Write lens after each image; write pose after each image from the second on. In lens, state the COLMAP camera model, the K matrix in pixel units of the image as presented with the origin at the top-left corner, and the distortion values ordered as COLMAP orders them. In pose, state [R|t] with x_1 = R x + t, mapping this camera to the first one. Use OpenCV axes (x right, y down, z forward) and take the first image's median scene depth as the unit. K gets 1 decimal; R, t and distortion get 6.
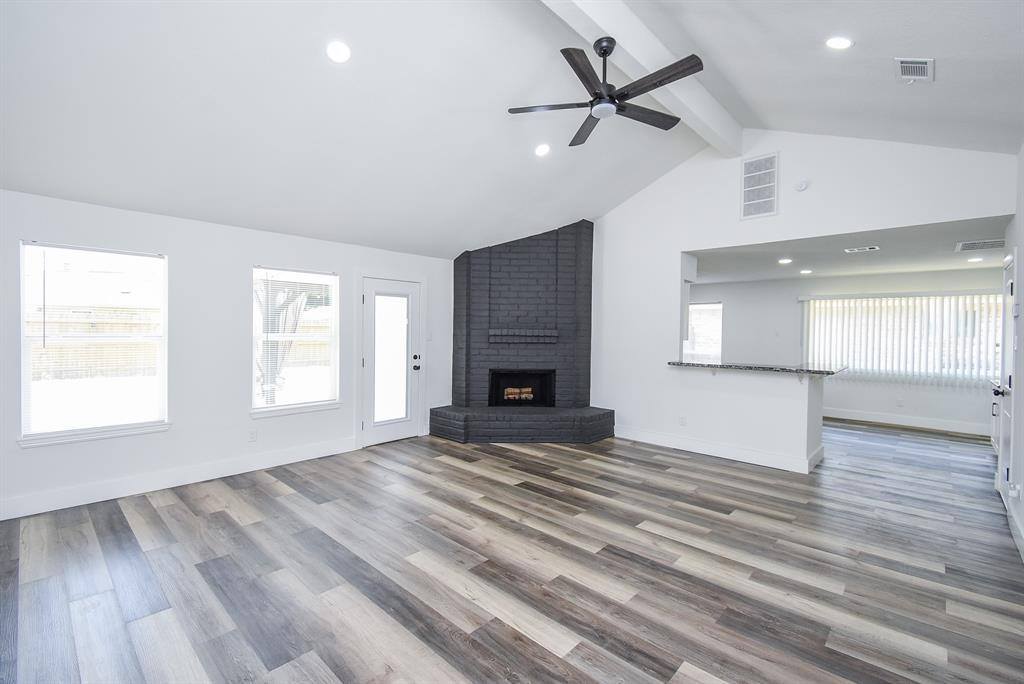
lens RADIAL K [[444.6, 0, 514.0], [0, 444.6, 336.9], [0, 0, 1]] dist [0.040448, -0.023440]
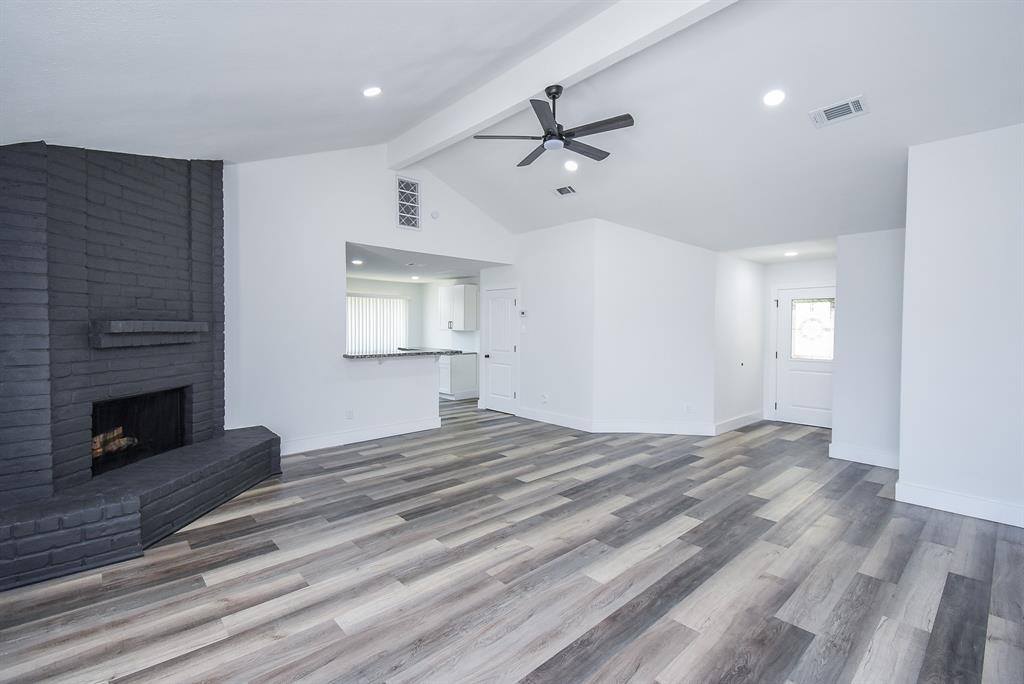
lens RADIAL K [[444.6, 0, 514.0], [0, 444.6, 336.9], [0, 0, 1]] dist [0.040448, -0.023440]
pose [[0.083943, -0.037225, 0.995775, -0.821138], [0.007572, 0.999297, 0.036718, -0.024073], [-0.996442, 0.004458, 0.084166, 0.797639]]
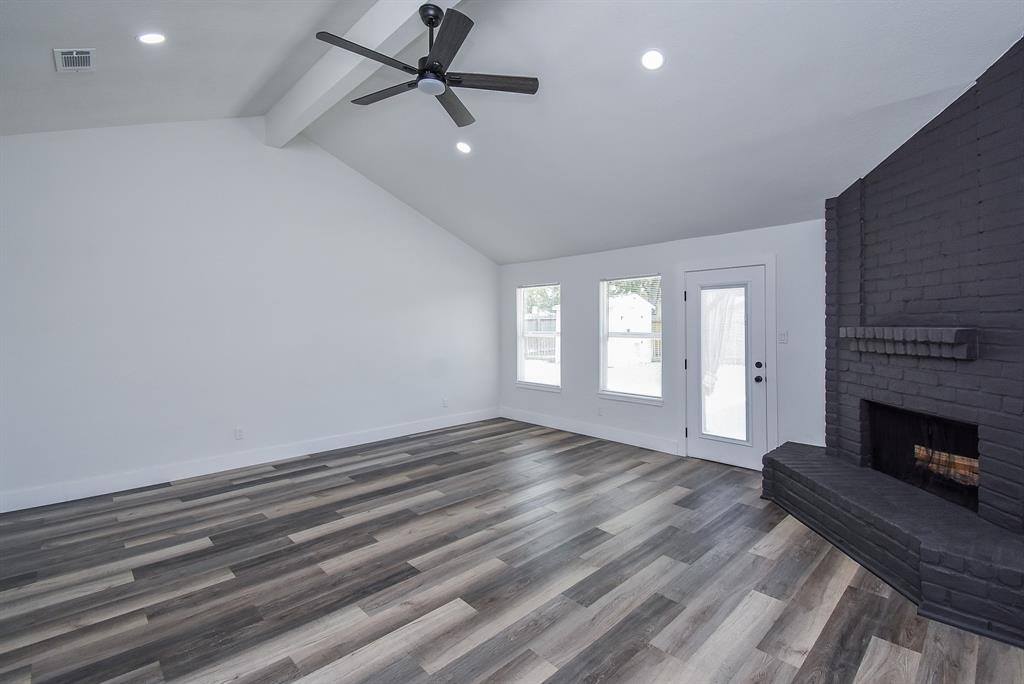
lens RADIAL K [[466.0, 0, 528.0], [0, 466.0, 328.0], [0, 0, 1]] dist [0.041769, -0.027423]
pose [[-0.044103, -0.001972, -0.999025, 0.893429], [-0.011015, 0.999938, -0.001488, -0.017254], [0.998966, 0.010939, -0.044122, 0.981376]]
